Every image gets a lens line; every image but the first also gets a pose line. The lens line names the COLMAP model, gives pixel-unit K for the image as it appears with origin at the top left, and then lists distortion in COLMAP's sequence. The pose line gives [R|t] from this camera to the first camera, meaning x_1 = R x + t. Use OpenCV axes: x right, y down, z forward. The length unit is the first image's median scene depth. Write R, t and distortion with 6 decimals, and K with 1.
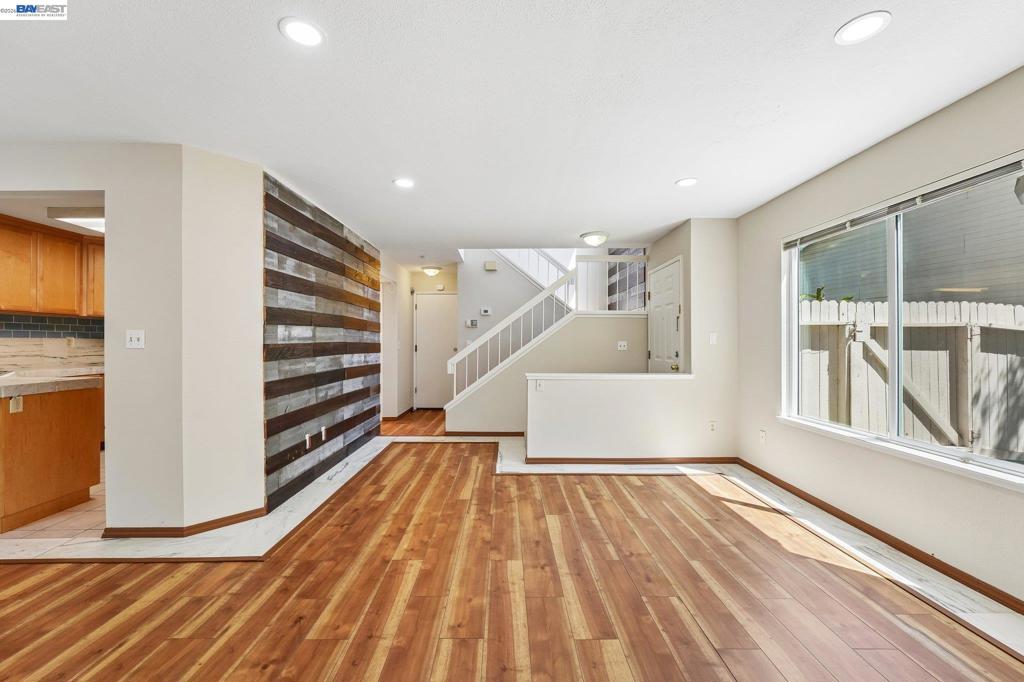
lens RADIAL K [[417.4, 0, 505.4], [0, 417.4, 339.7], [0, 0, 1]] dist [-0.015682, 0.004318]
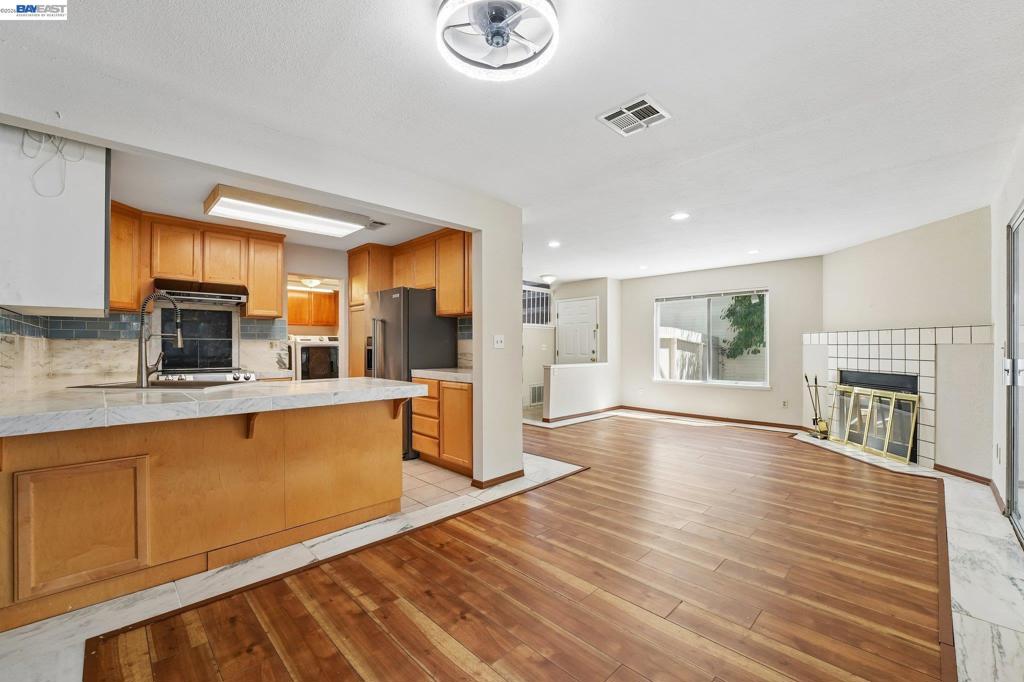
lens RADIAL K [[417.4, 0, 514.5], [0, 417.4, 350.7], [0, 0, 1]] dist [-0.015682, 0.004318]
pose [[0.709760, -0.008009, 0.704398, -1.389225], [-0.004448, 0.999864, 0.015851, 0.005091], [-0.704430, -0.014384, 0.709628, -0.021571]]
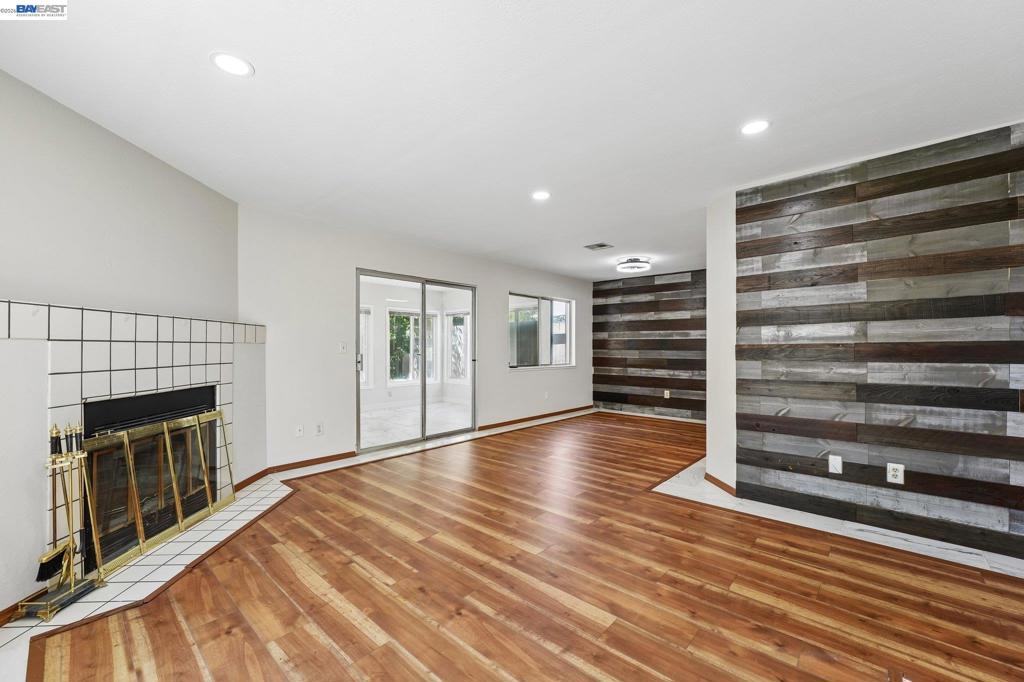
lens RADIAL K [[417.4, 0, 509.3], [0, 417.4, 342.4], [0, 0, 1]] dist [-0.015682, 0.004318]
pose [[-0.673841, -0.008798, -0.738824, 0.566682], [0.004128, 0.999869, -0.015671, 0.016602], [0.738865, -0.013609, -0.673716, 1.108102]]
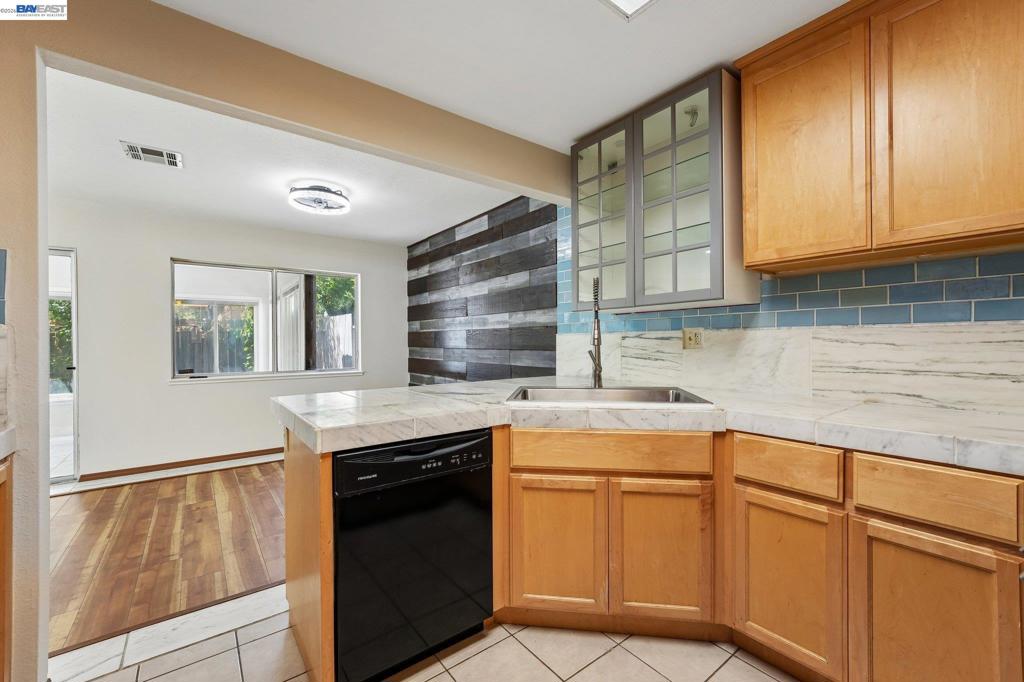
lens RADIAL K [[417.4, 0, 507.2], [0, 417.4, 345.9], [0, 0, 1]] dist [-0.015682, 0.004318]
pose [[-0.798408, 0.015269, -0.601924, -0.851784], [0.013254, 0.999882, 0.007784, 0.009713], [0.601971, -0.001762, -0.798516, 1.362833]]
